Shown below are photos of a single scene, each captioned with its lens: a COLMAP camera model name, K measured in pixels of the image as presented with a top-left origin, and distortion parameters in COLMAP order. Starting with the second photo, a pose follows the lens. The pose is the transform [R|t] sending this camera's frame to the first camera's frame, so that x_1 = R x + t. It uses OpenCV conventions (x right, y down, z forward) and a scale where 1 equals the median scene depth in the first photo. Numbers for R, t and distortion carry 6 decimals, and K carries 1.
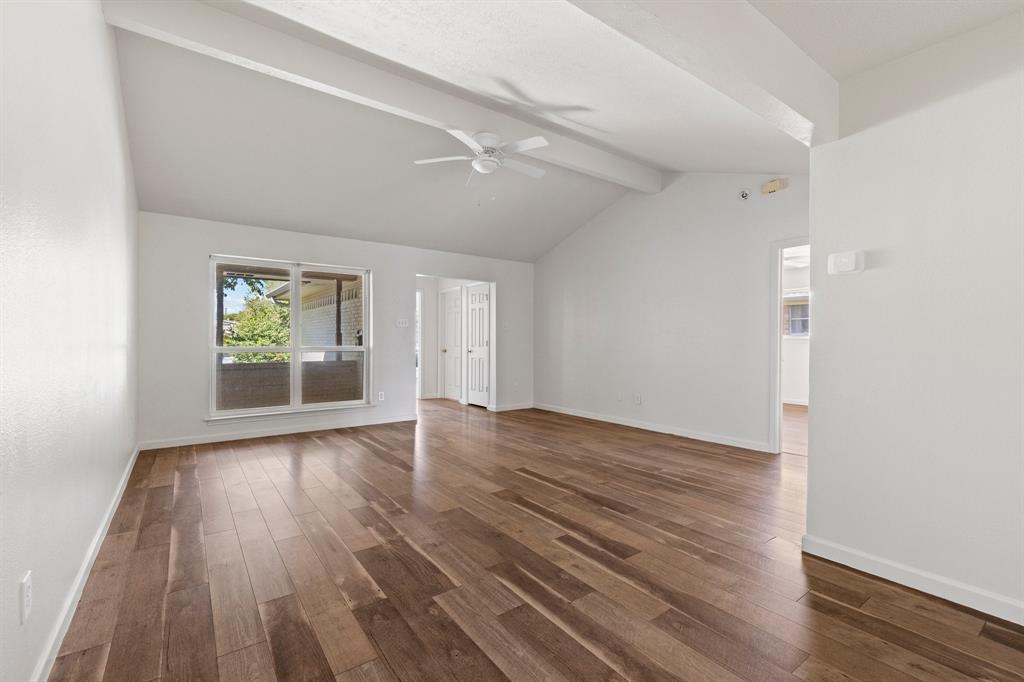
lens RADIAL K [[444.3, 0, 507.0], [0, 444.3, 341.7], [0, 0, 1]] dist [0.000470, 0.000209]
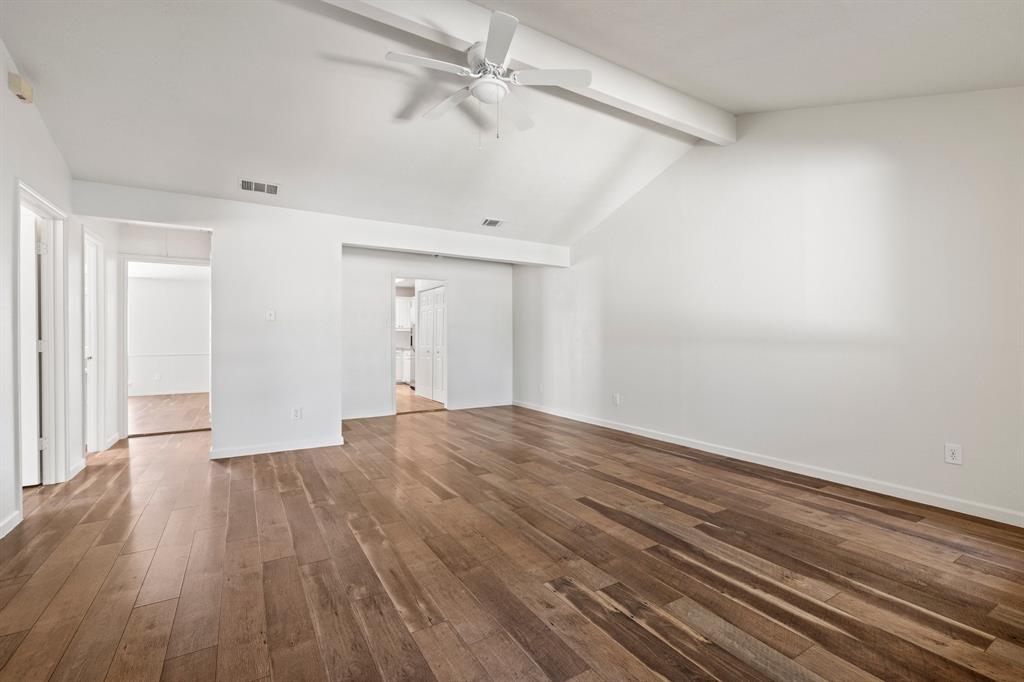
lens RADIAL K [[444.3, 0, 509.4], [0, 444.3, 340.3], [0, 0, 1]] dist [0.000470, 0.000209]
pose [[-0.996168, -0.001140, 0.087450, -0.195713], [-0.000677, 0.999986, 0.005323, -0.005744], [-0.087455, 0.005243, -0.996155, 2.323394]]
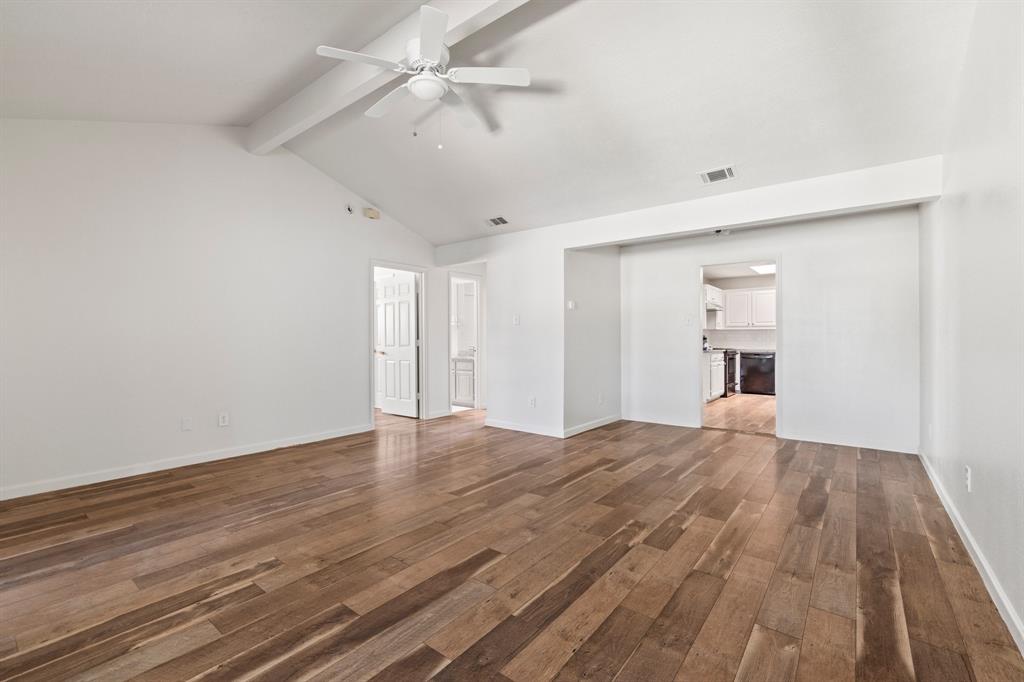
lens RADIAL K [[444.3, 0, 503.3], [0, 444.3, 340.3], [0, 0, 1]] dist [0.000470, 0.000209]
pose [[-0.266965, -0.004085, 0.963698, -1.027769], [0.002840, 0.999983, 0.005026, -0.005143], [-0.963702, 0.004079, -0.266949, 1.466712]]
